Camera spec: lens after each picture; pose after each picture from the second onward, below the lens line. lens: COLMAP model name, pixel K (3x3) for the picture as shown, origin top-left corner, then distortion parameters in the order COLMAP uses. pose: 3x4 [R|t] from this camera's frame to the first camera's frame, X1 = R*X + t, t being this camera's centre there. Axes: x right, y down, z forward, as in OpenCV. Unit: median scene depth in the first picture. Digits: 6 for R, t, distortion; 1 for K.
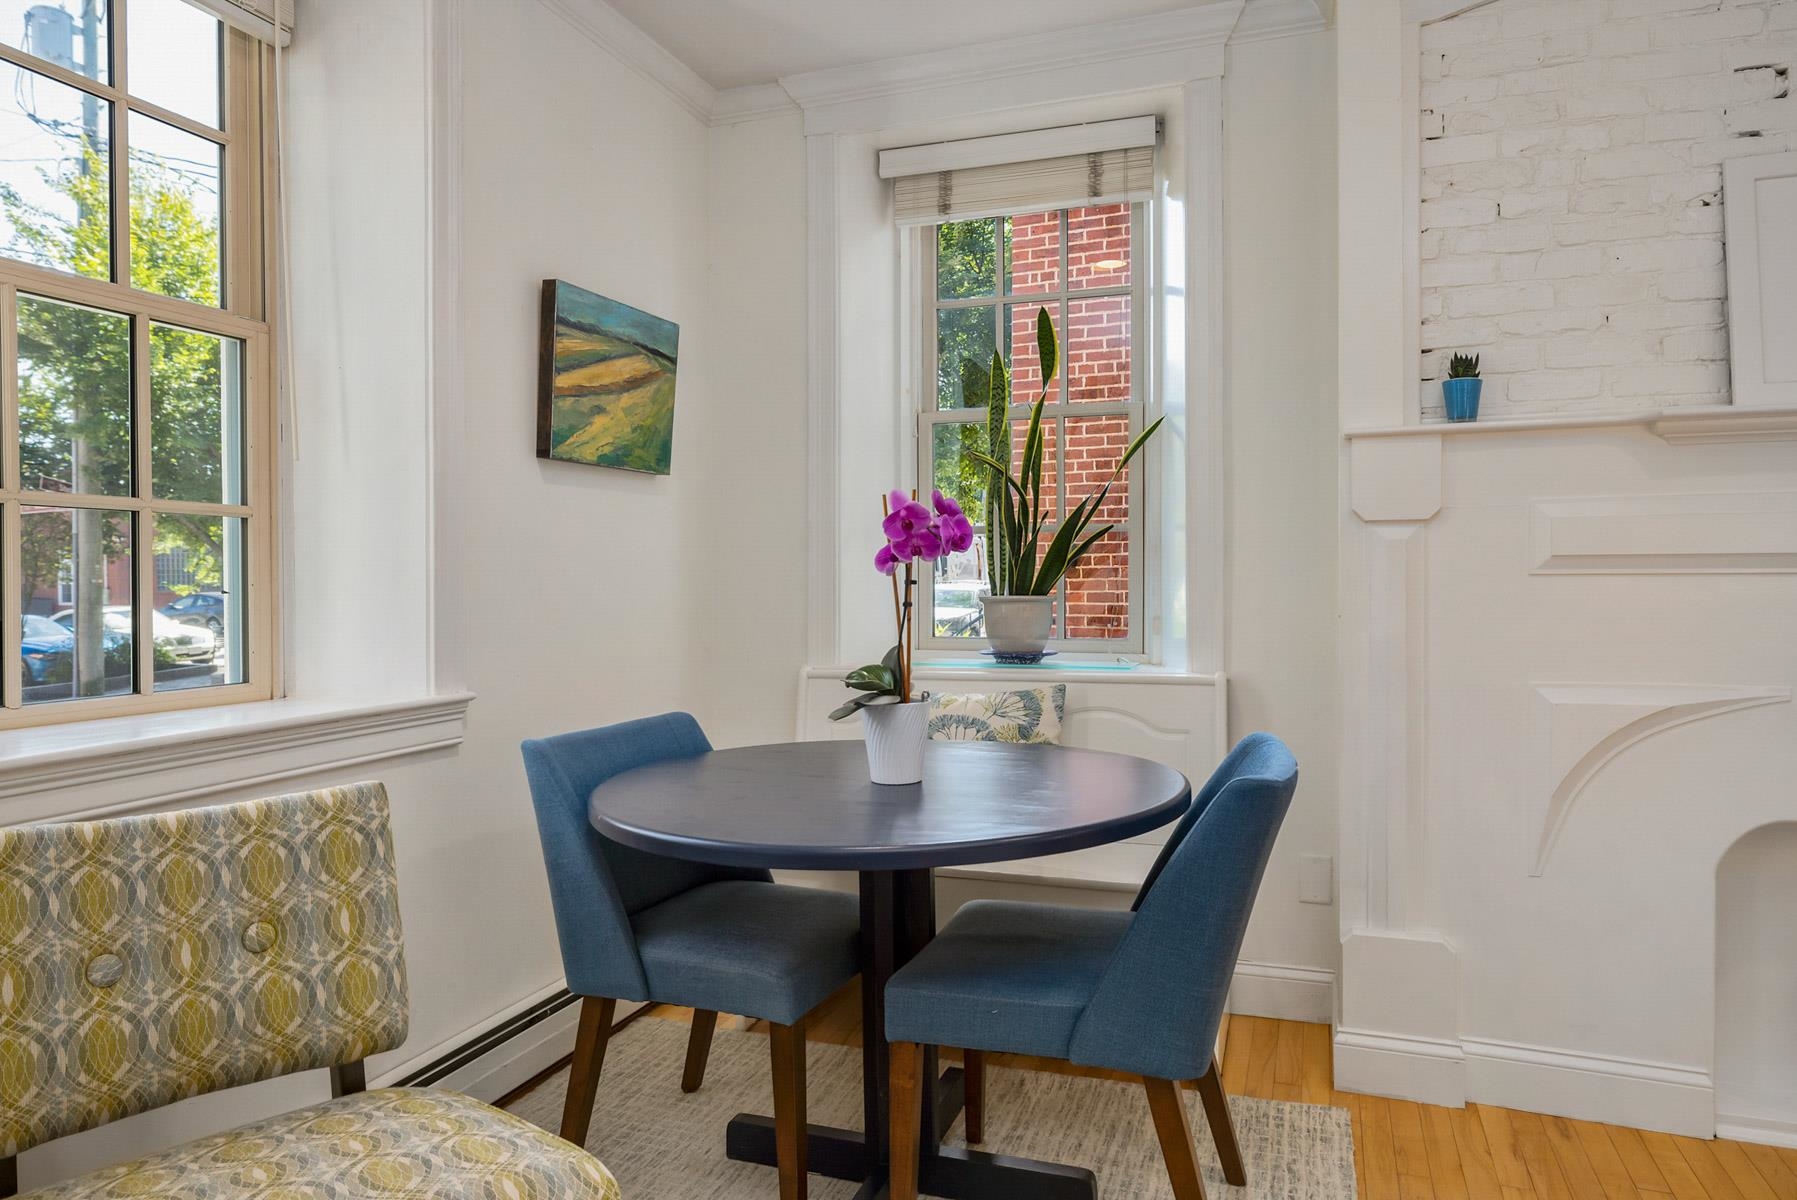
lens RADIAL K [[1144.3, 0, 903.5], [0, 1144.3, 593.0], [0, 0, 1]] dist [-0.000989, 0.001224]
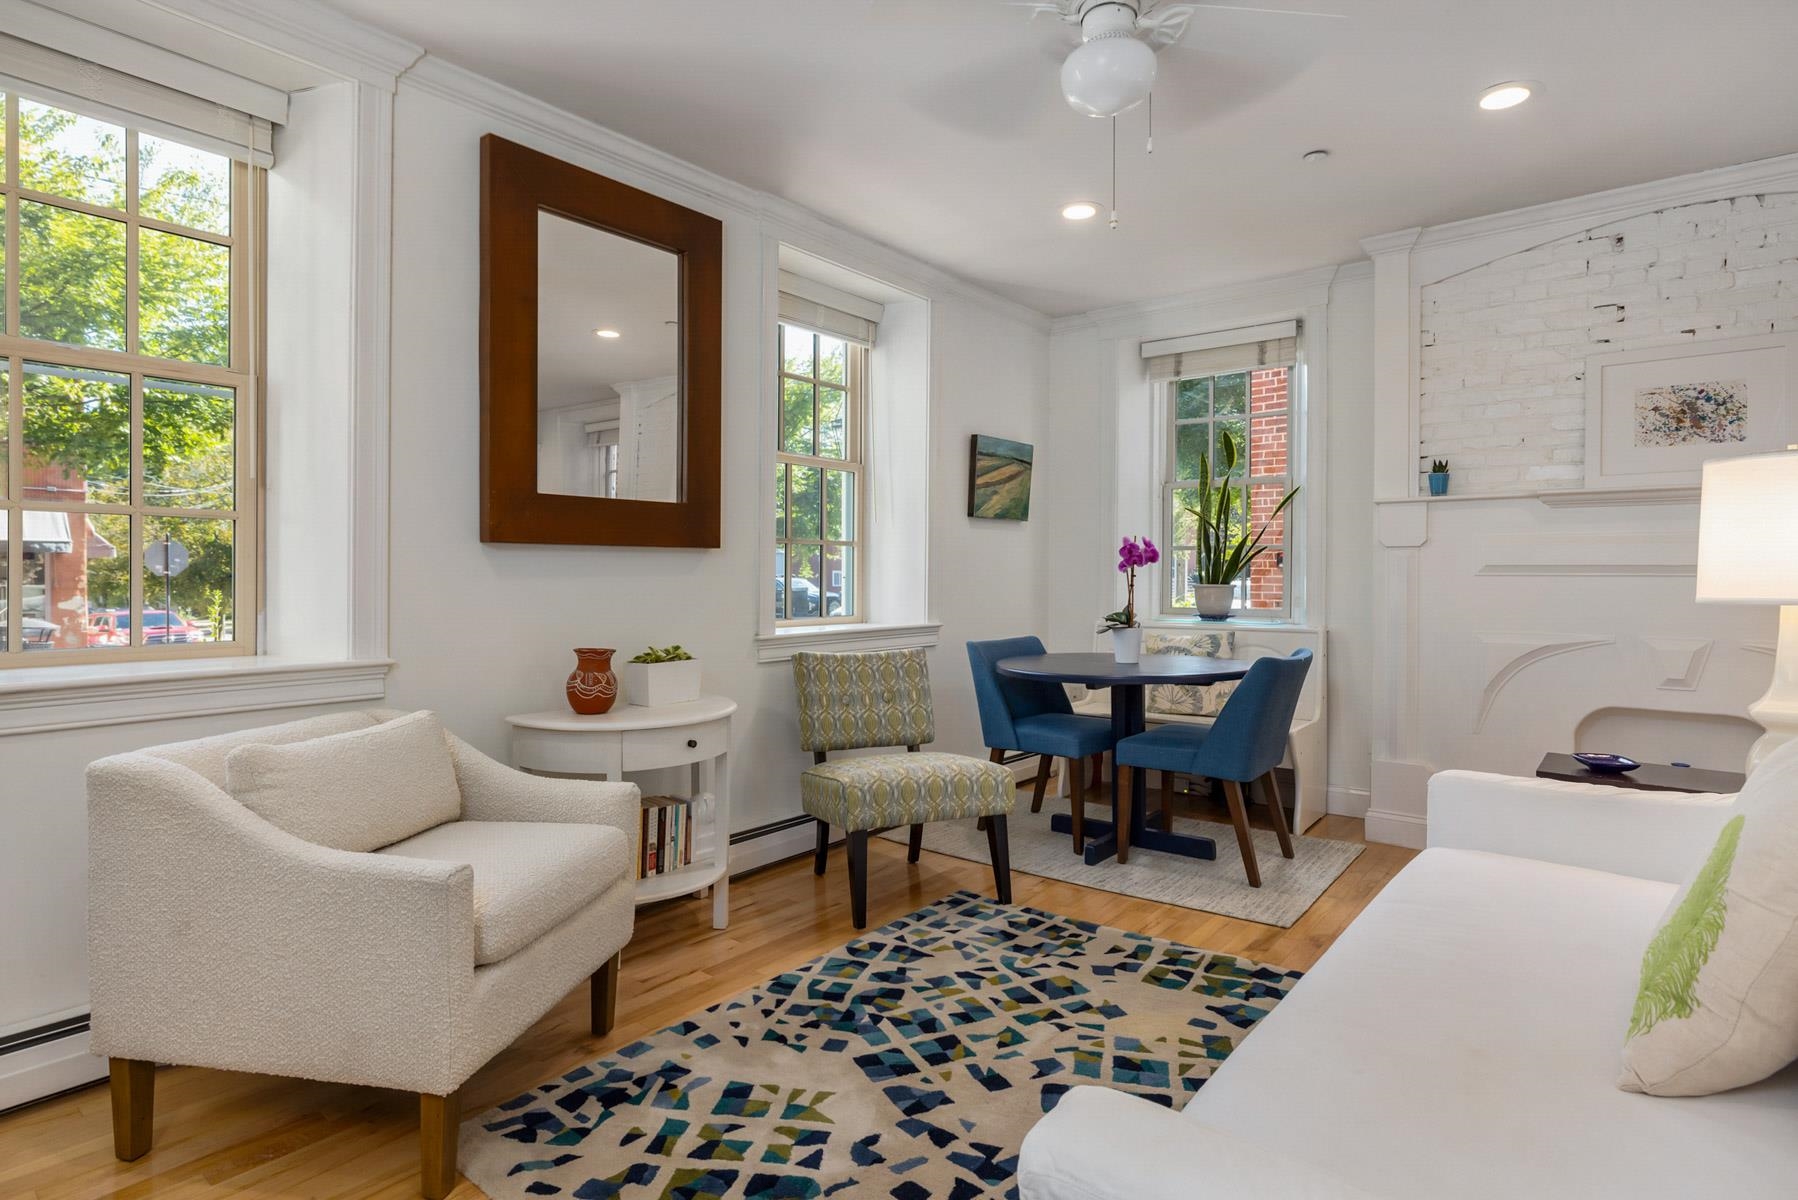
lens RADIAL K [[967.7, 0, 894.9], [0, 967.7, 581.3], [0, 0, 1]] dist [-0.000506, -0.000003]
pose [[0.947160, 0.011075, -0.320570, 0.142006], [-0.013069, 0.999906, -0.004070, 0.012912], [0.320495, 0.008044, 0.947216, -0.807617]]
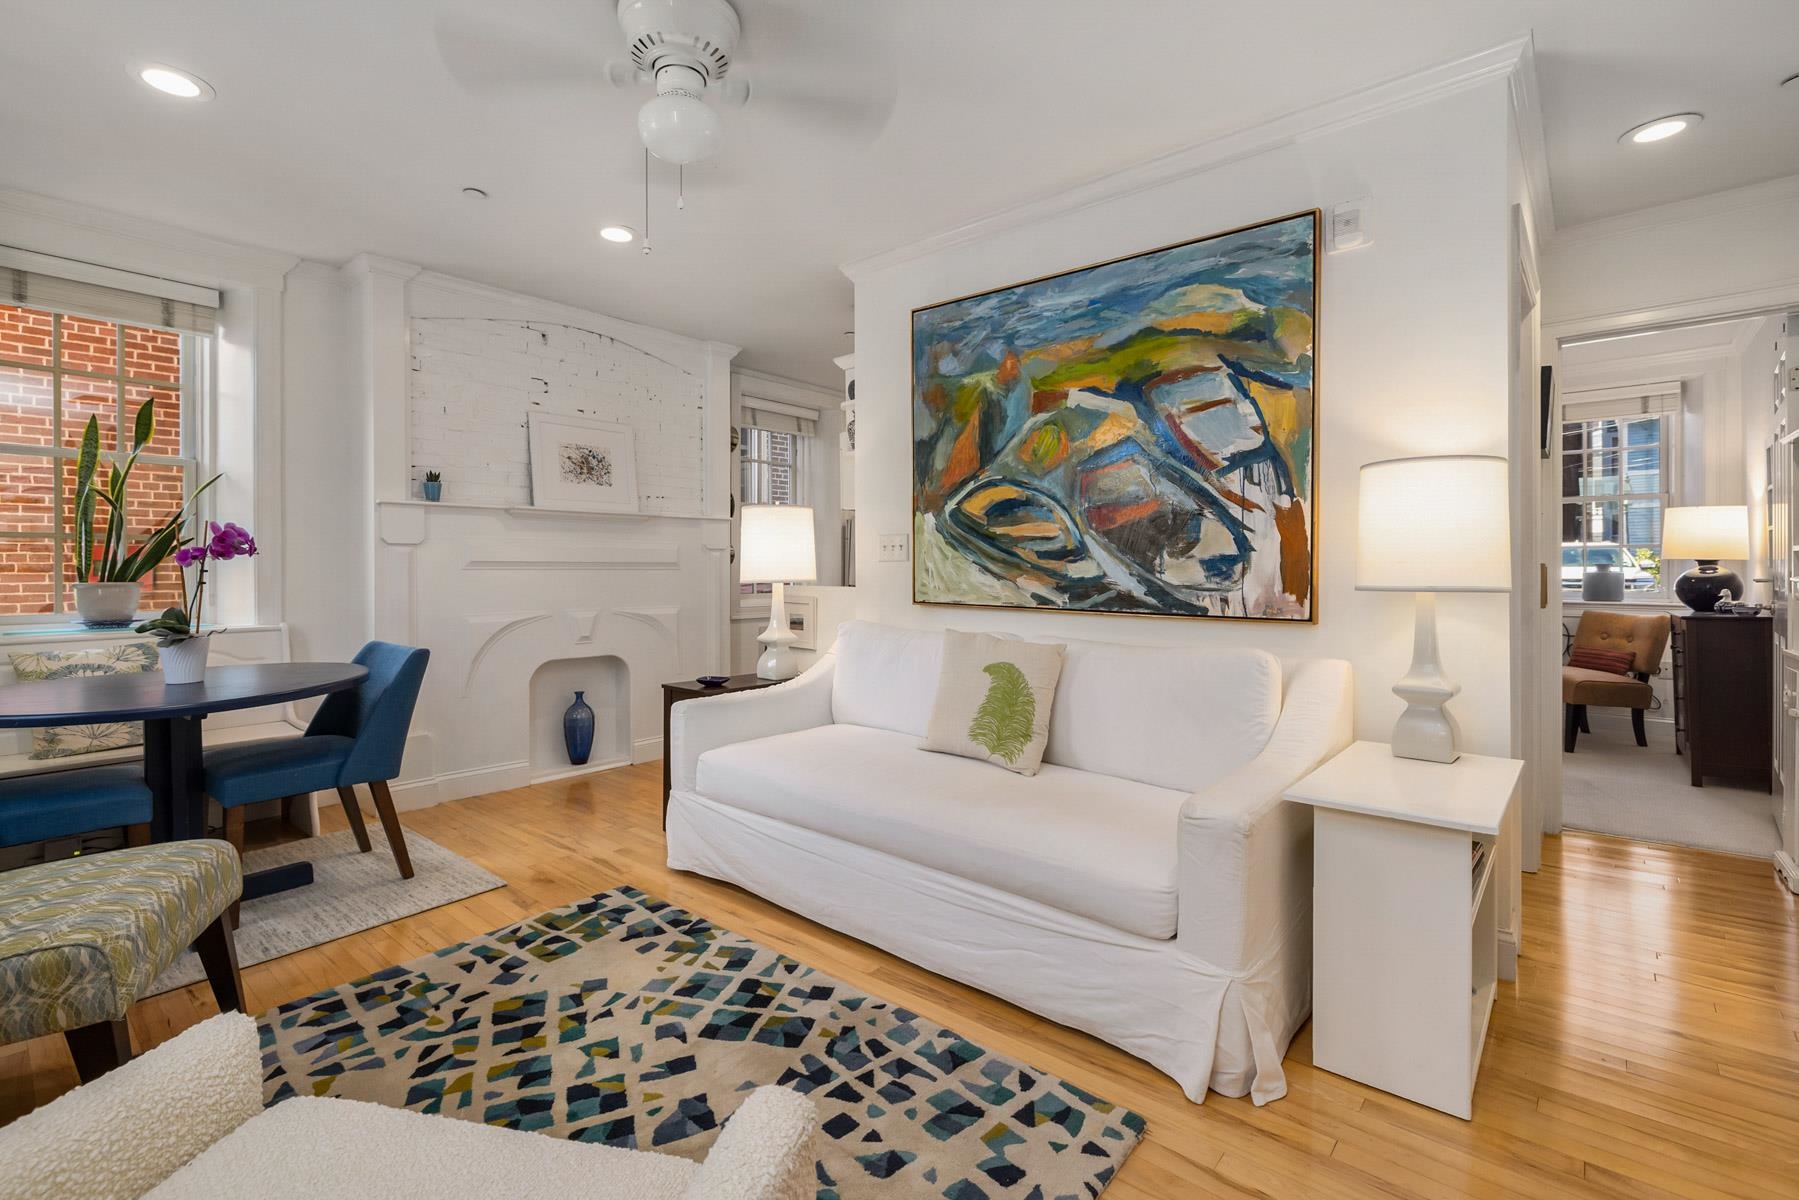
lens RADIAL K [[801.0, 0, 919.6], [0, 801.0, 566.8], [0, 0, 1]] dist [-0.000367, 0.000221]
pose [[0.321690, 0.008728, 0.946805, -0.676527], [0.015493, 0.999775, -0.014480, 0.016851], [-0.946718, 0.019327, 0.321482, -0.401093]]
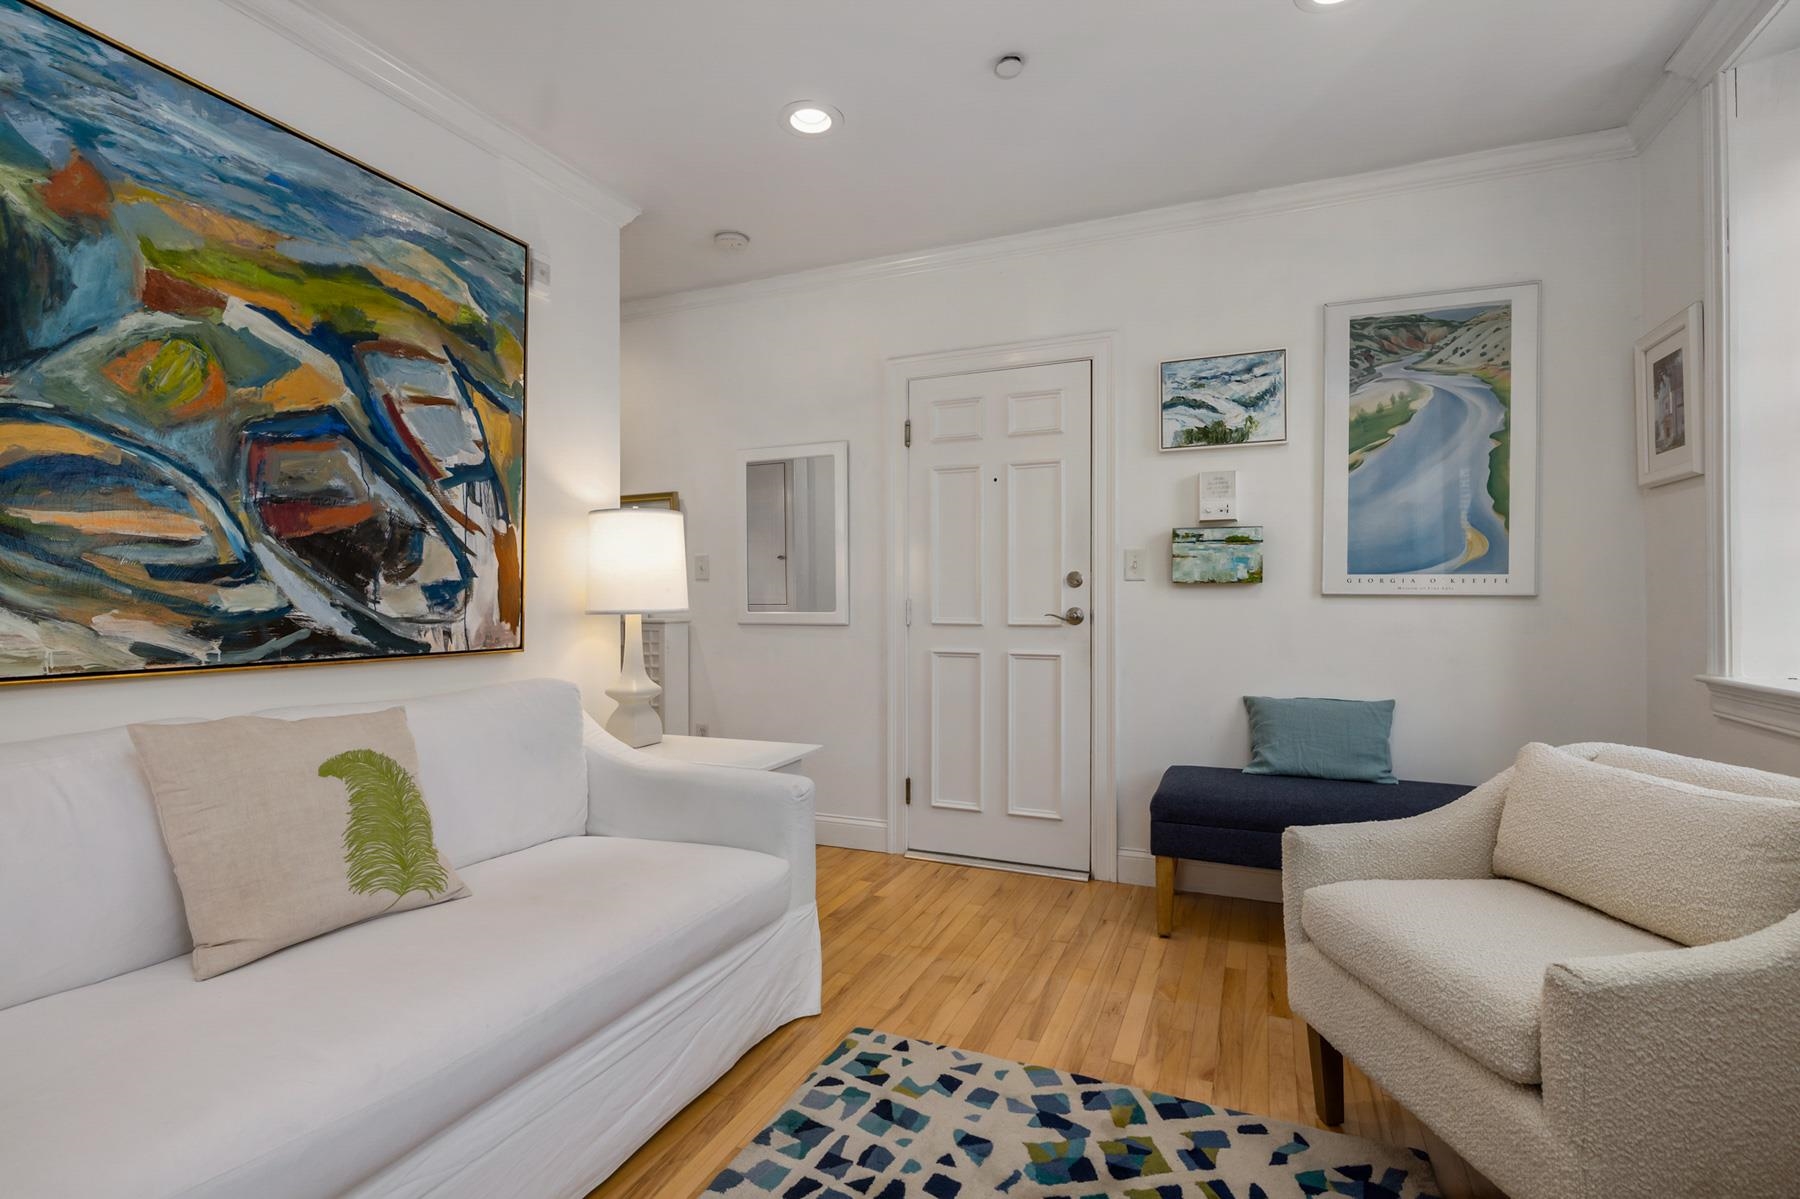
lens RADIAL K [[833.5, 0, 892.6], [0, 833.5, 592.9], [0, 0, 1]] dist [-0.003074, -0.000298]
pose [[-0.998006, 0.013120, 0.061742, -0.079991], [0.013989, 0.999809, 0.013656, -0.000361], [-0.061551, 0.014493, -0.997999, 0.512204]]
